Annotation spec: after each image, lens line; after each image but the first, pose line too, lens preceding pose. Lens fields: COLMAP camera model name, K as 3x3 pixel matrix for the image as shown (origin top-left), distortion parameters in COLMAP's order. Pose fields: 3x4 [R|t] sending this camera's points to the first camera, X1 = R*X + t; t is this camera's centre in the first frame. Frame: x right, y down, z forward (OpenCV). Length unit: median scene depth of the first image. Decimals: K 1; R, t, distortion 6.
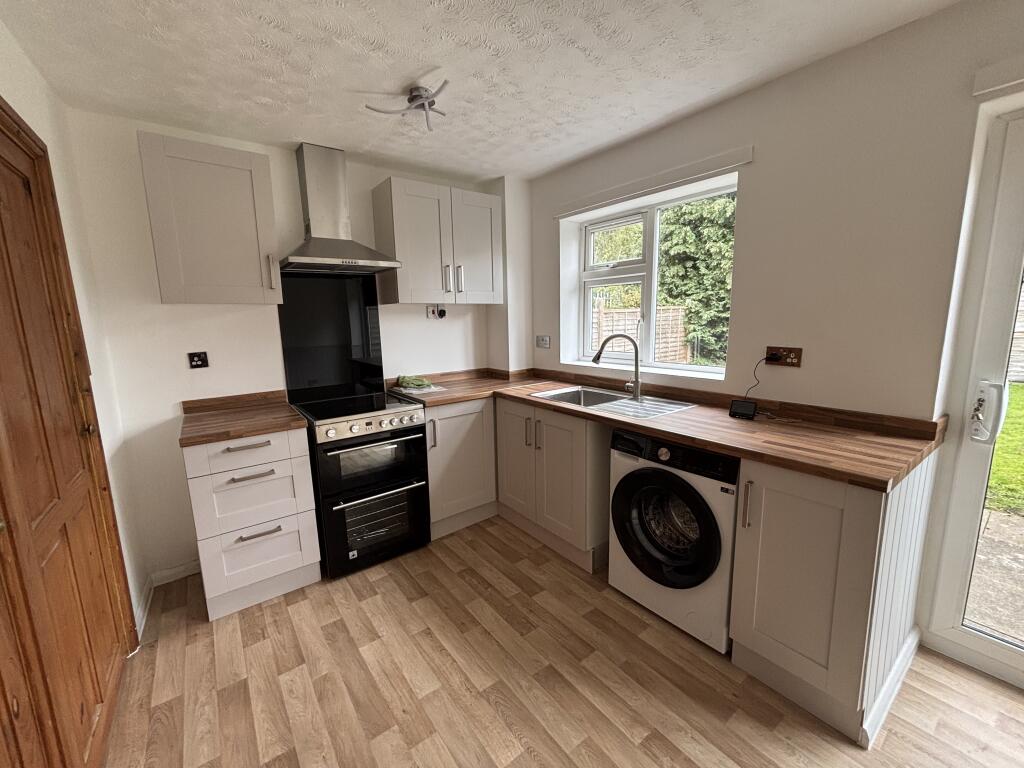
lens RADIAL K [[417.0, 0, 512.8], [0, 417.0, 383.9], [0, 0, 1]] dist [0.006669, -0.000223]
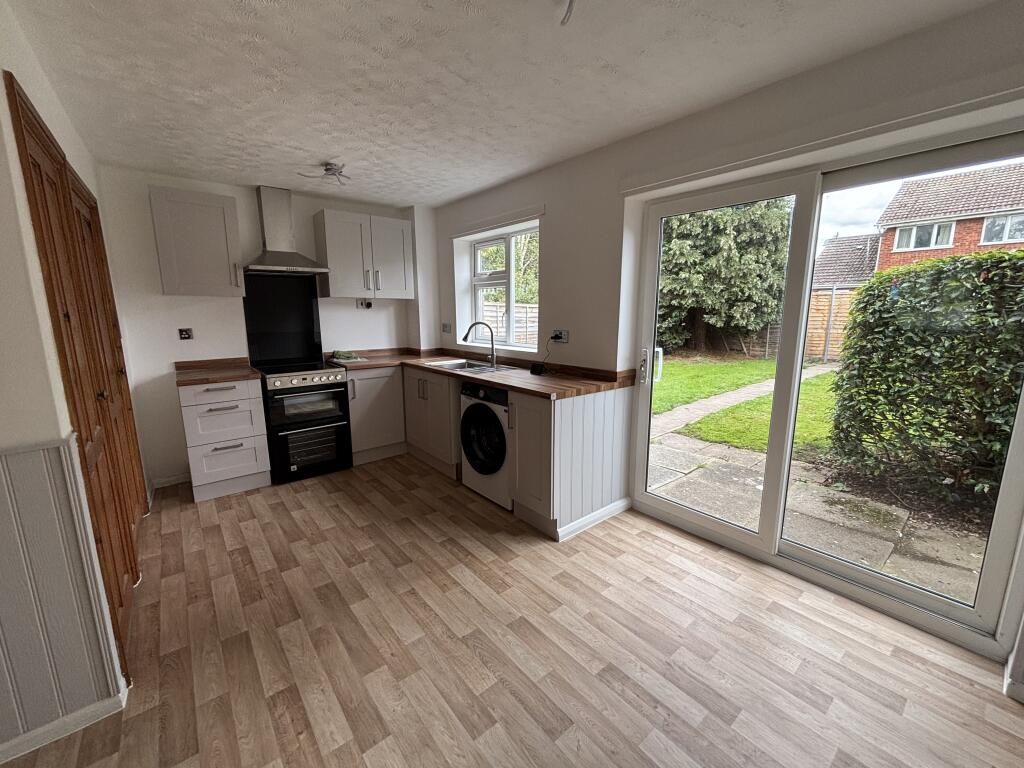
lens RADIAL K [[417.0, 0, 511.4], [0, 417.0, 384.2], [0, 0, 1]] dist [0.006669, -0.000223]
pose [[0.999208, 0.011265, 0.038168, 0.350718], [-0.011781, 0.999842, 0.013321, 0.090325], [-0.038012, -0.013760, 0.999183, -0.538355]]
